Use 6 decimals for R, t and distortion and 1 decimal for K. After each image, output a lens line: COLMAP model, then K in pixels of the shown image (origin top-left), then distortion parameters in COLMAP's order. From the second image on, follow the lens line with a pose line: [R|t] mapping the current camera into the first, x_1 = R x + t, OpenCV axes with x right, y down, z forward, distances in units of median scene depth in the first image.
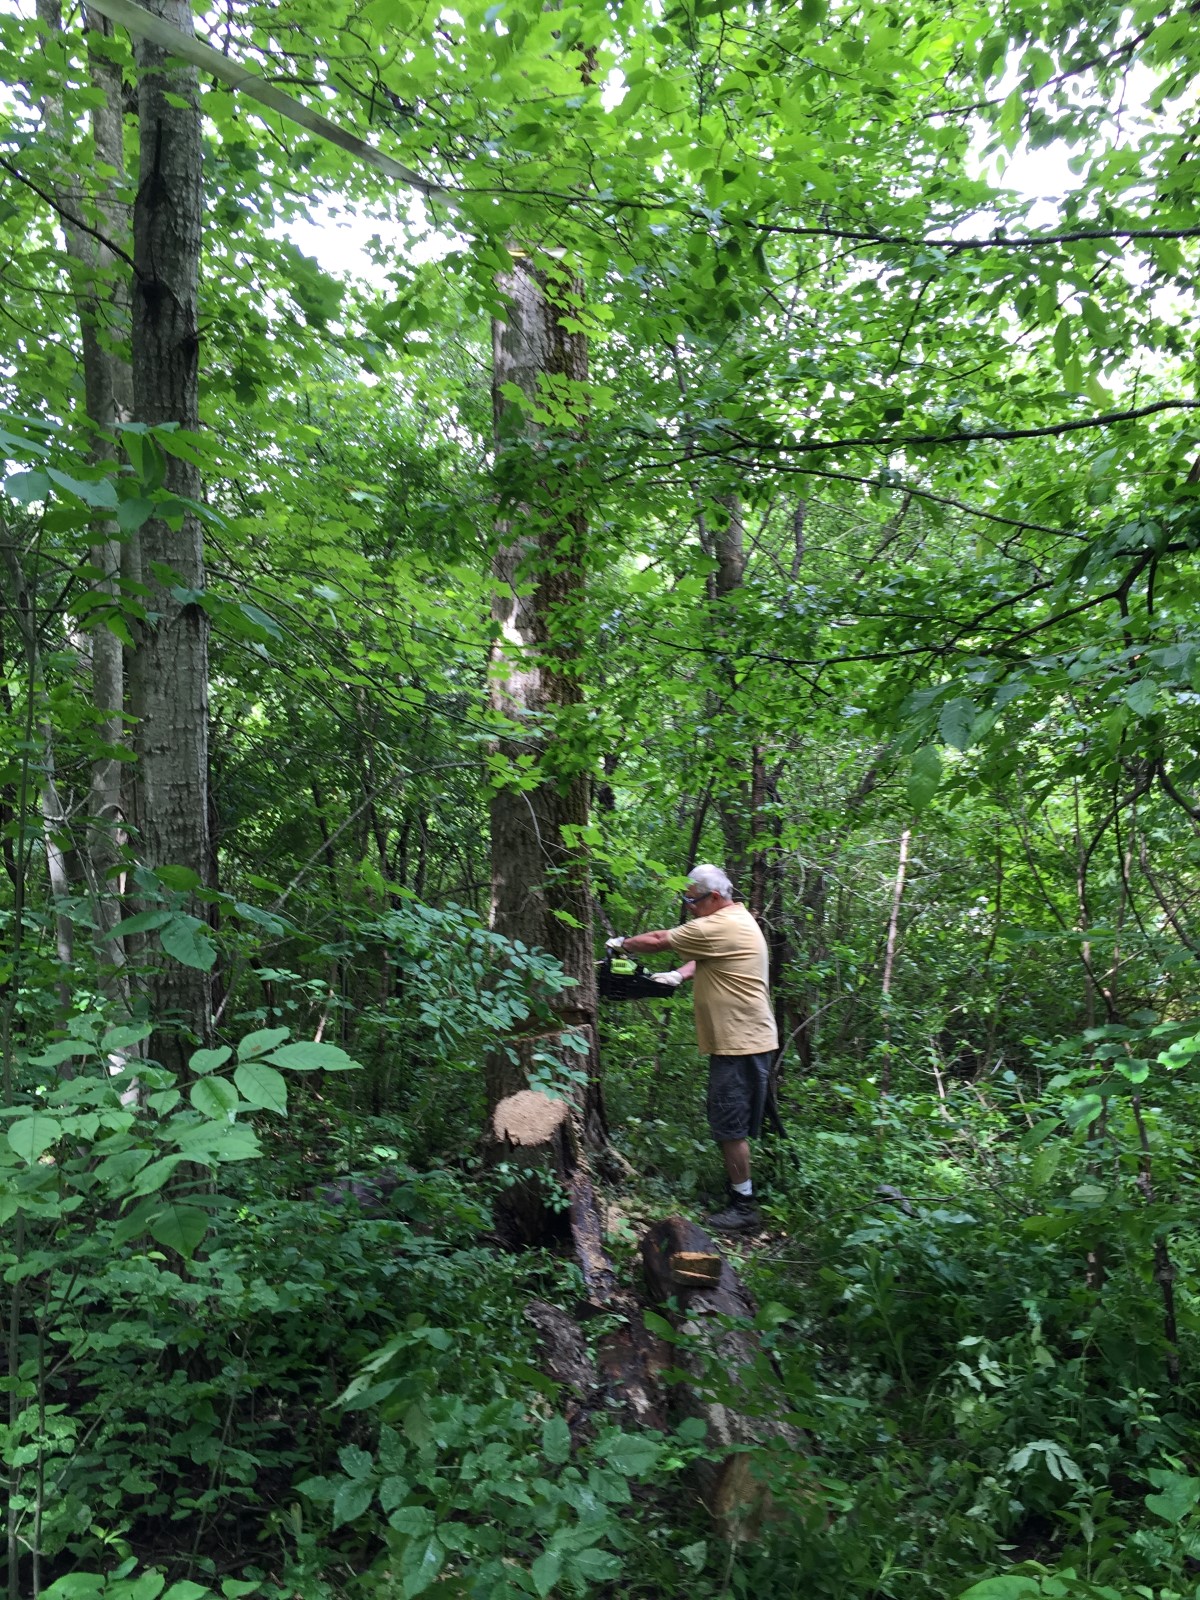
lens RADIAL K [[1410.7, 0, 586.0], [0, 1410.7, 761.3], [0, 0, 1]] dist [0.131437, -0.175246]
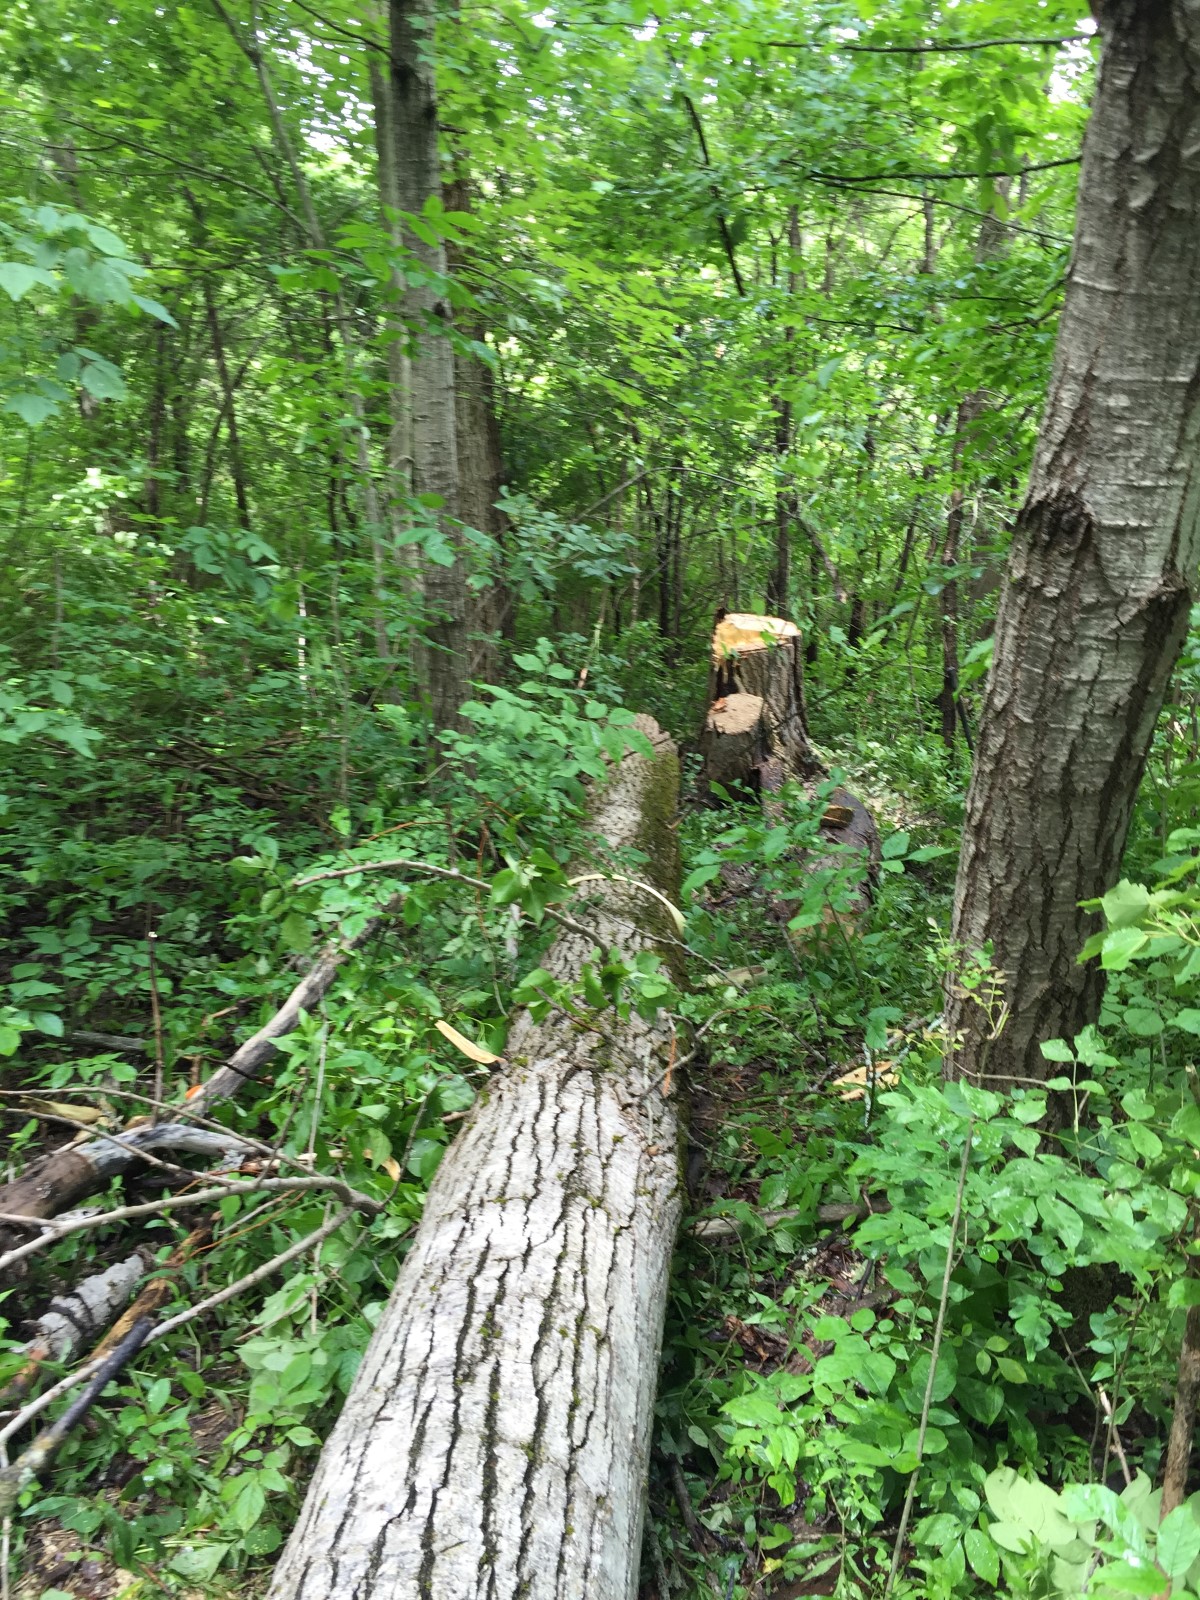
lens RADIAL K [[1410.7, 0, 586.0], [0, 1410.7, 761.3], [0, 0, 1]] dist [0.131437, -0.175246]
pose [[0.973437, 0.054345, -0.222413, 0.148085], [-0.000289, 0.971713, 0.236164, -0.005291], [0.228956, -0.229827, 0.945917, -0.294453]]
